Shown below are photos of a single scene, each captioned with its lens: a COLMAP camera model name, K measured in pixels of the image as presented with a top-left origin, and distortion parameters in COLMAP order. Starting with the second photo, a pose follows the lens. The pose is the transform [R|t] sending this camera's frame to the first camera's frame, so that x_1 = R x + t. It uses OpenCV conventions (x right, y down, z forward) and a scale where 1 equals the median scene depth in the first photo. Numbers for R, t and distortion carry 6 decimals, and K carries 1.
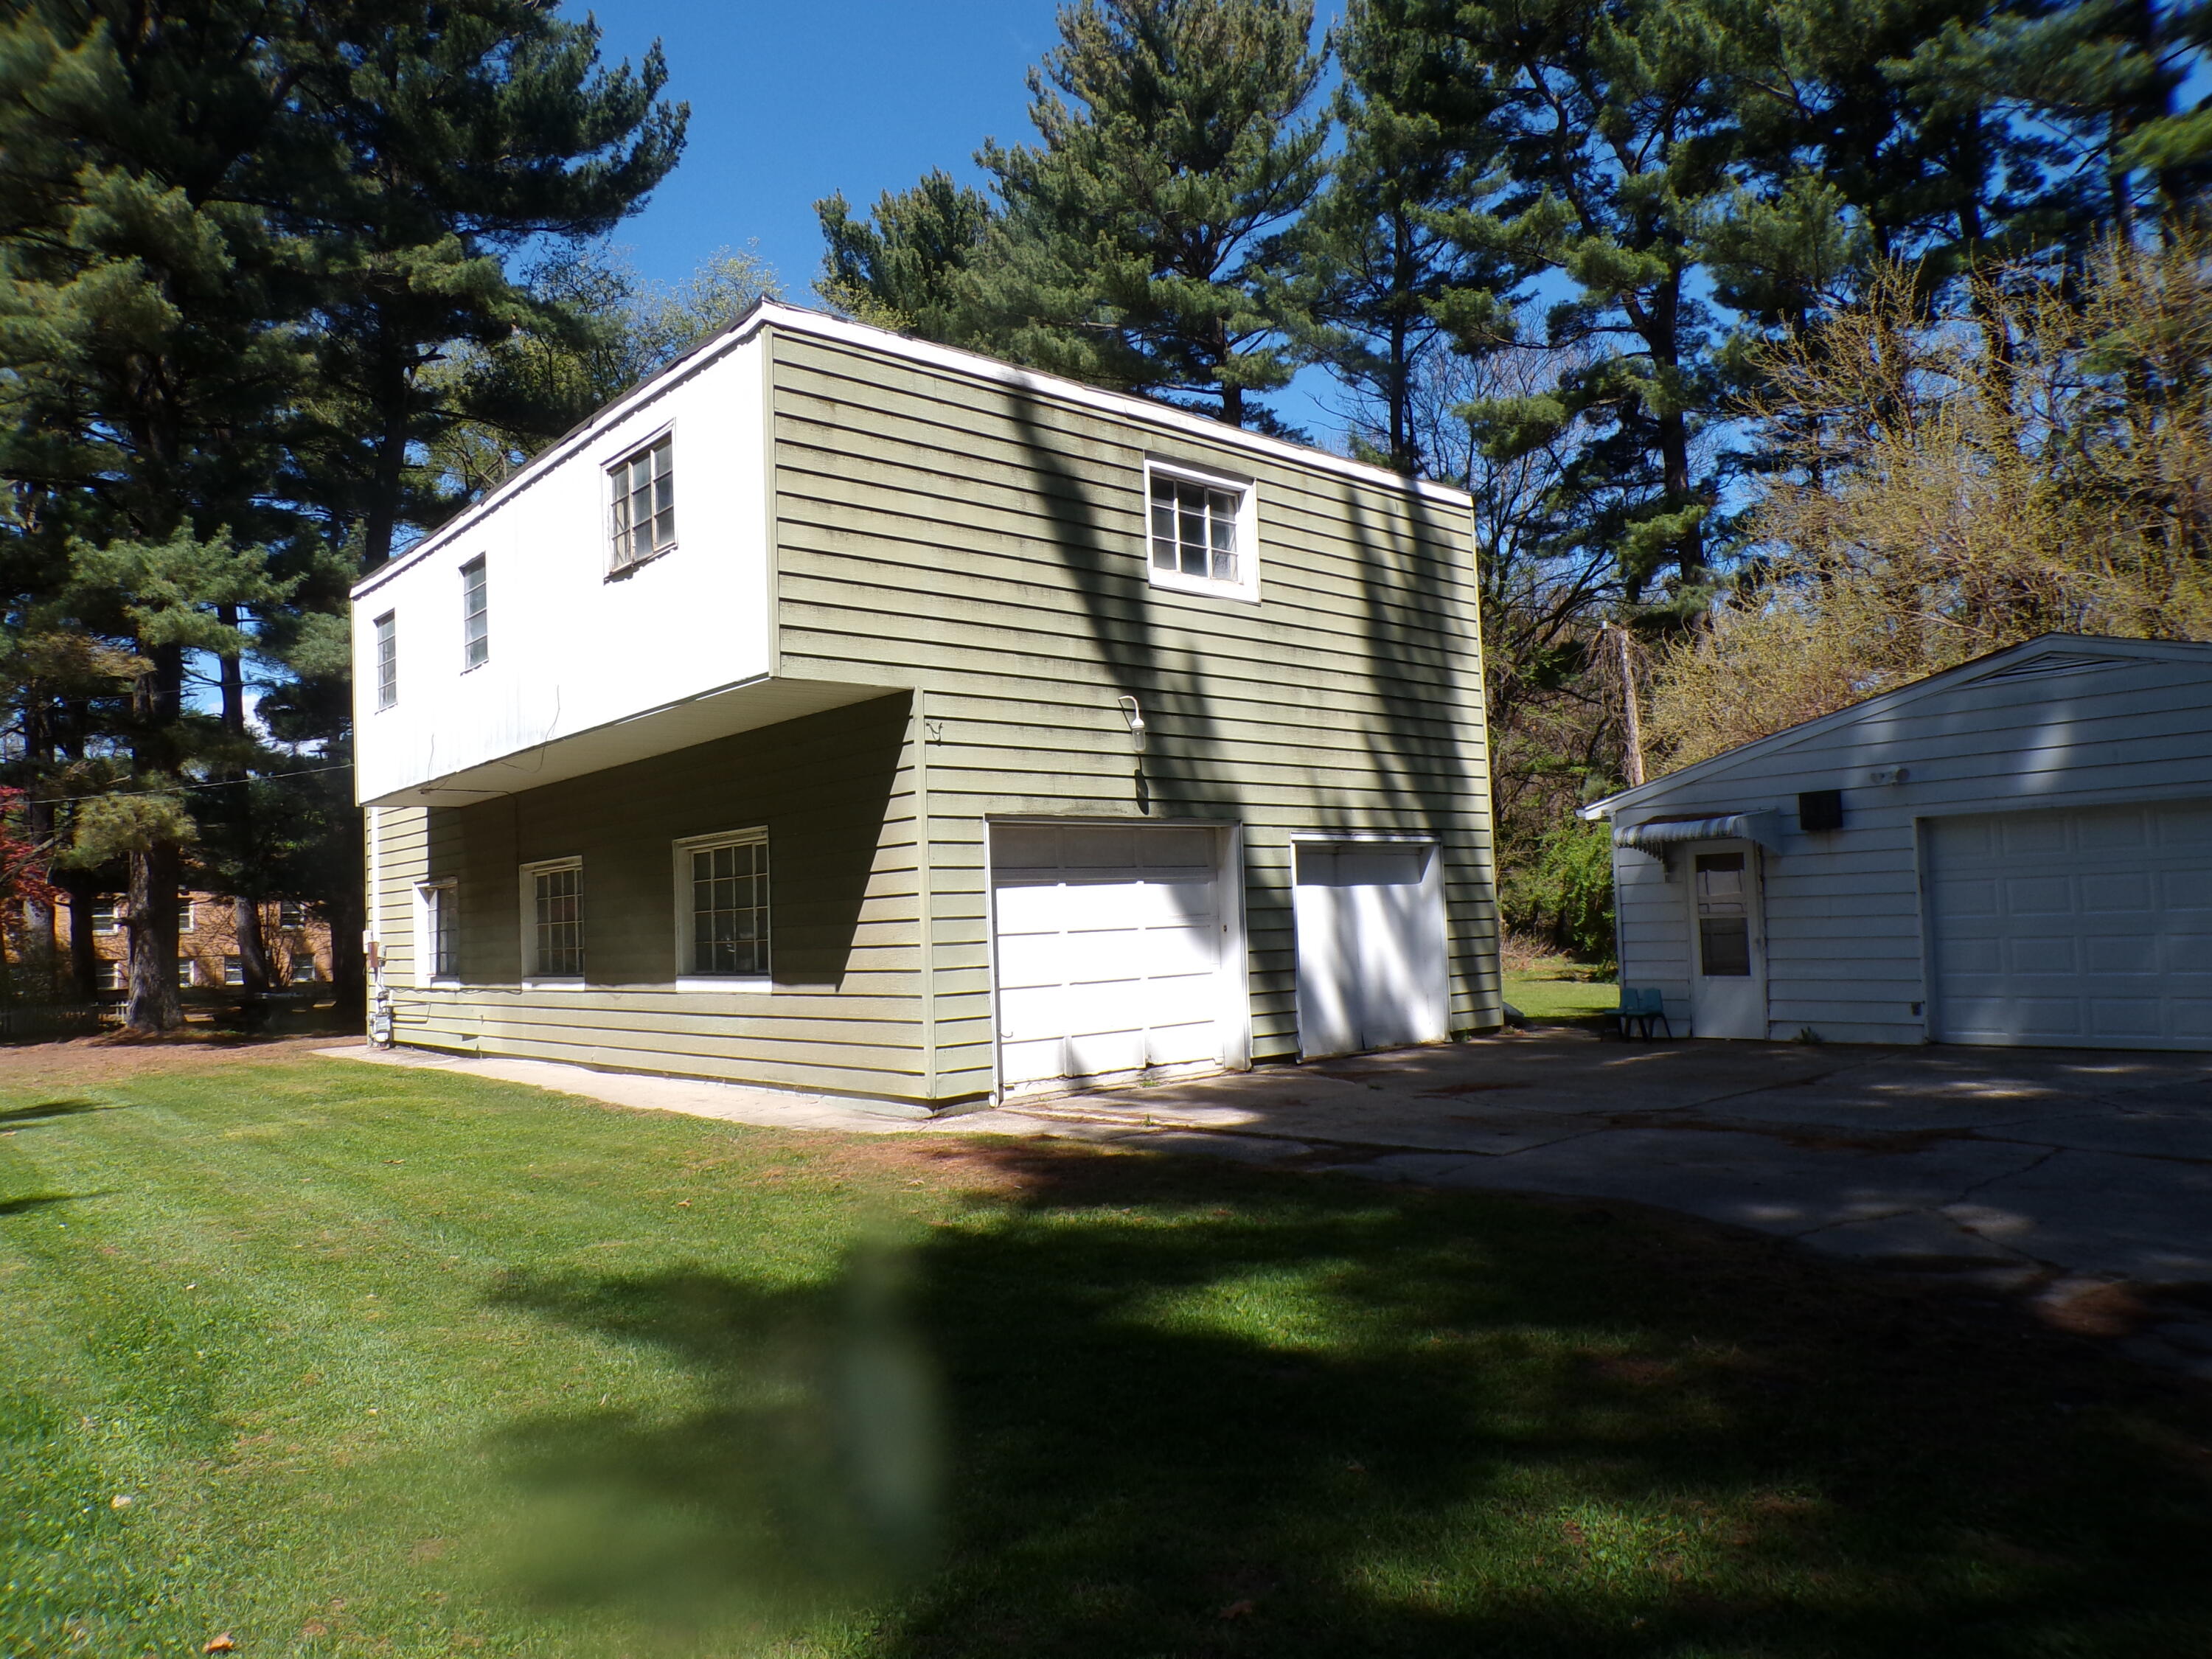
lens RADIAL K [[1490.9, 0, 1093.9], [0, 1490.9, 842.7], [0, 0, 1]] dist [-0.053533, 0.027866]
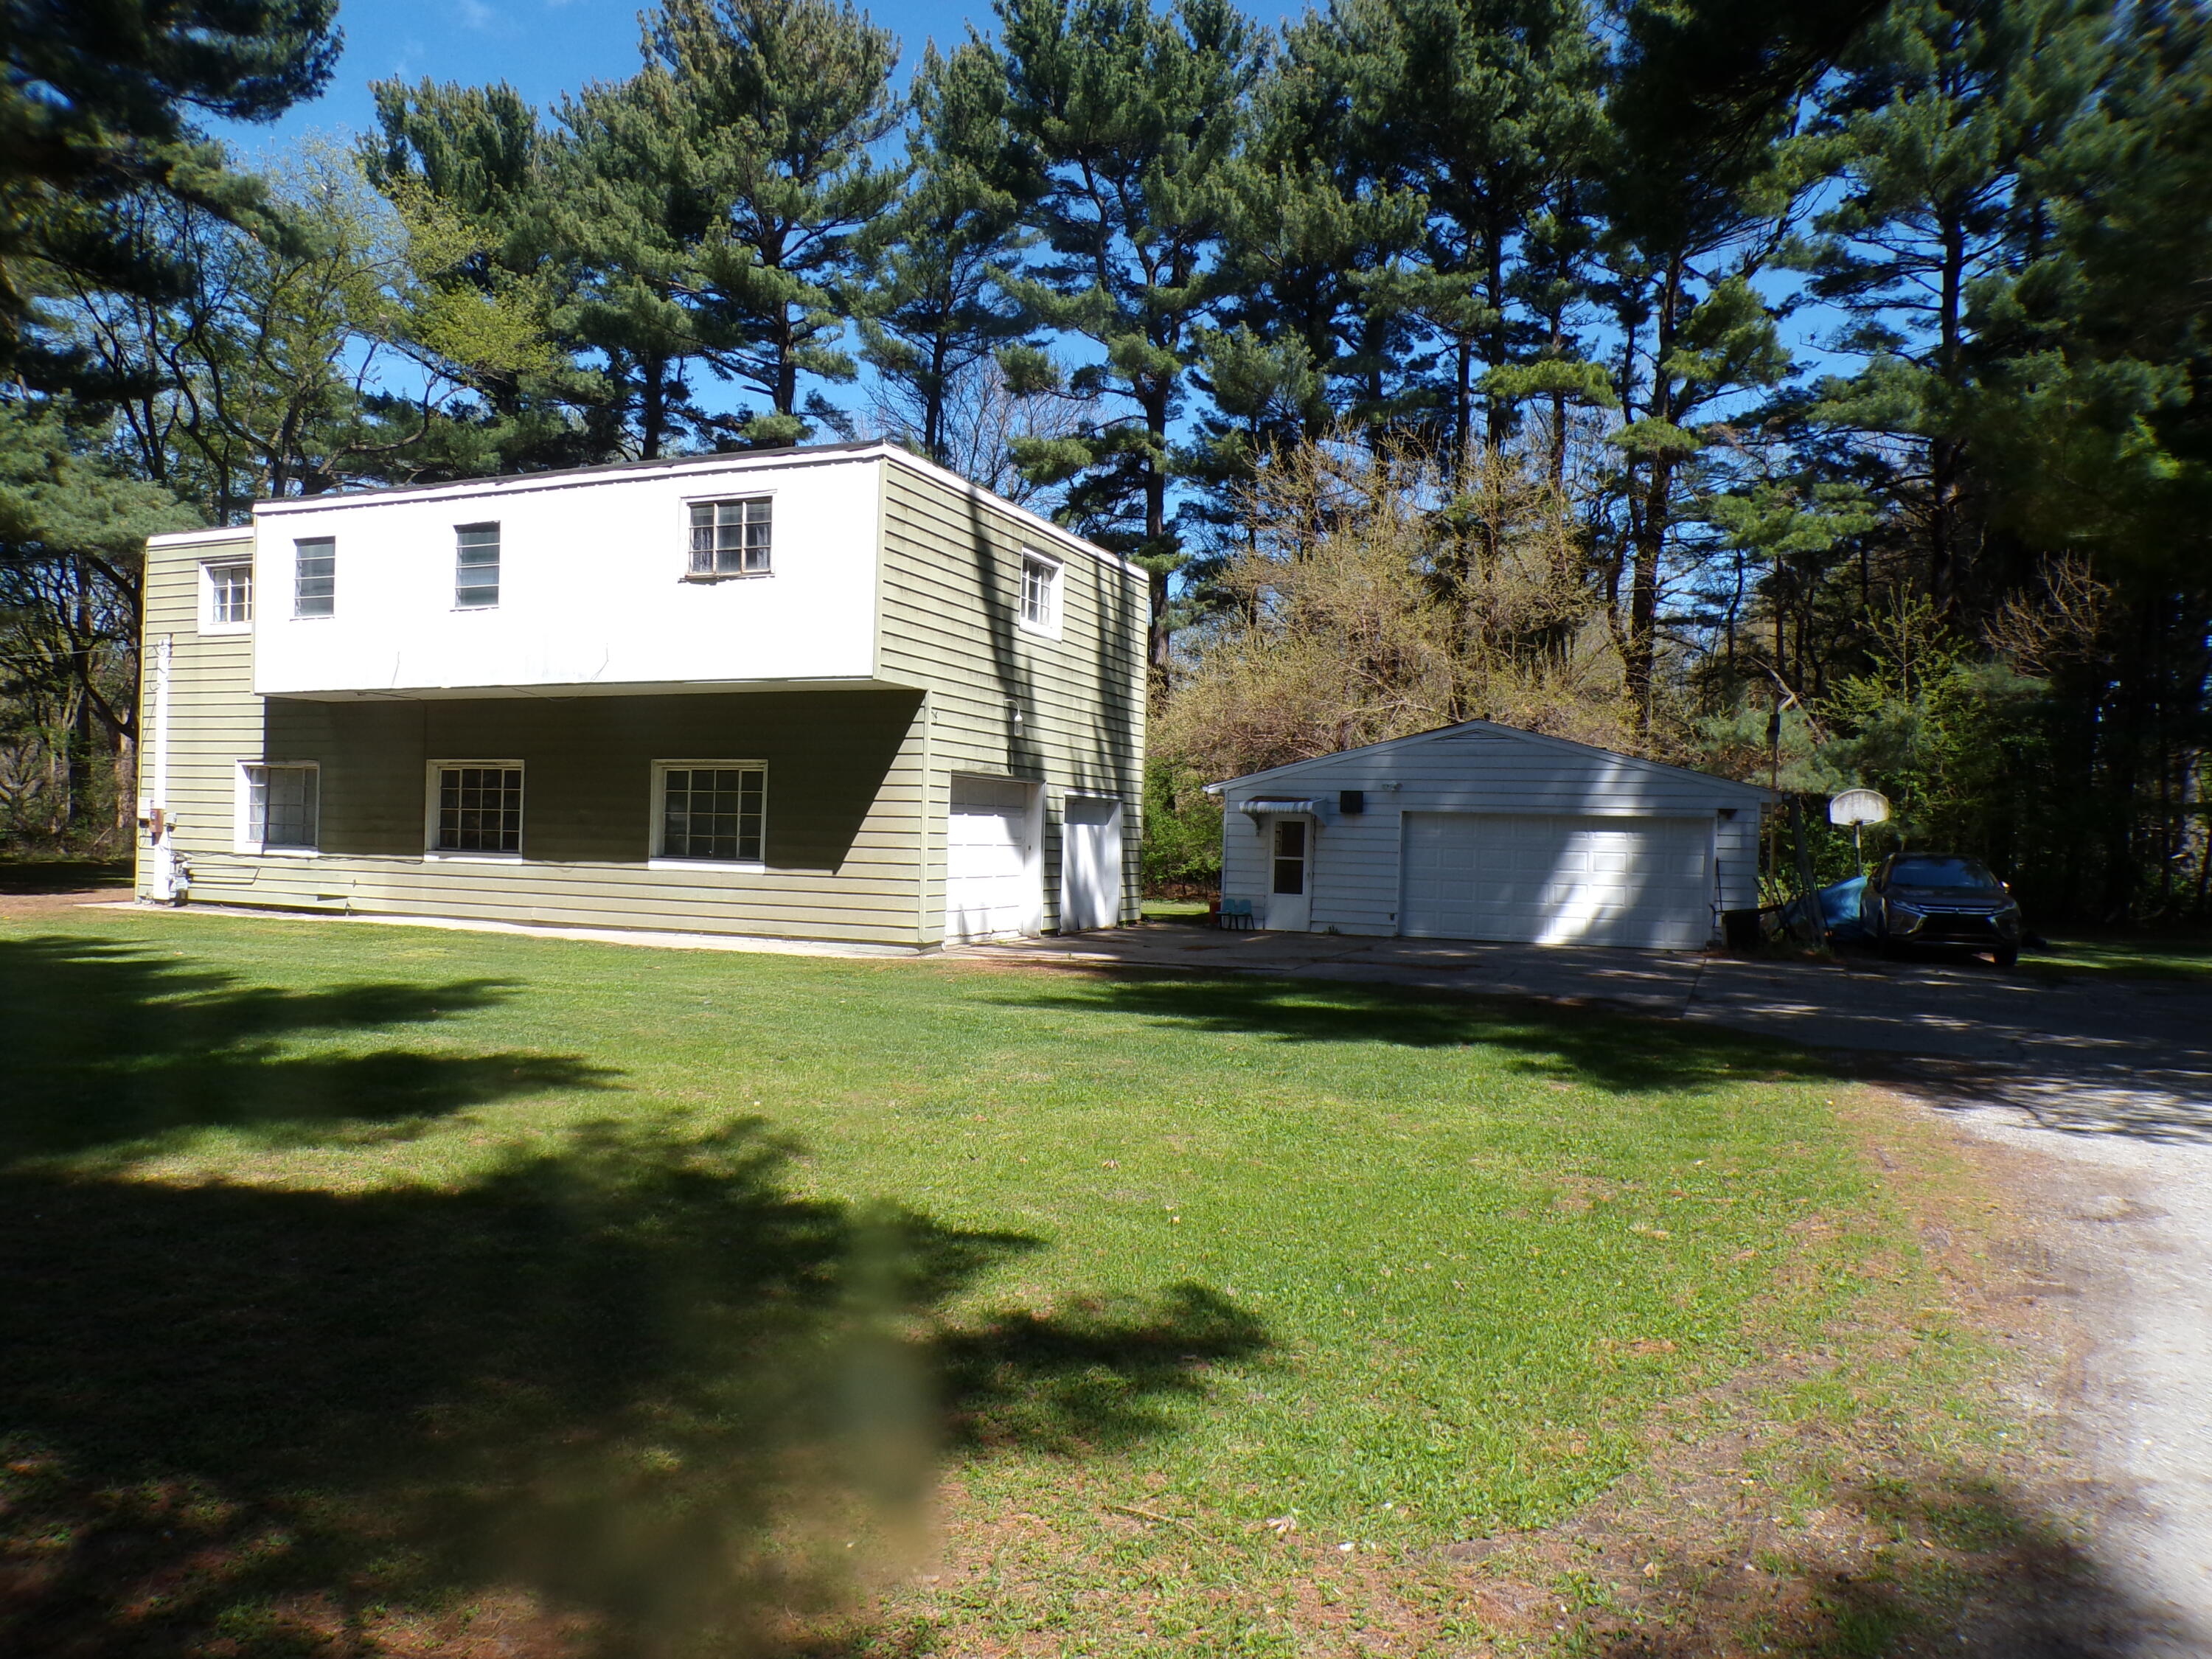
lens RADIAL K [[1490.9, 0, 1100.6], [0, 1490.9, 838.4], [0, 0, 1]] dist [-0.053533, 0.027866]
pose [[0.894748, 0.064167, 0.441937, -0.500427], [-0.086877, 0.995727, 0.031317, -0.007550], [-0.438039, -0.066415, 0.896499, -0.409867]]
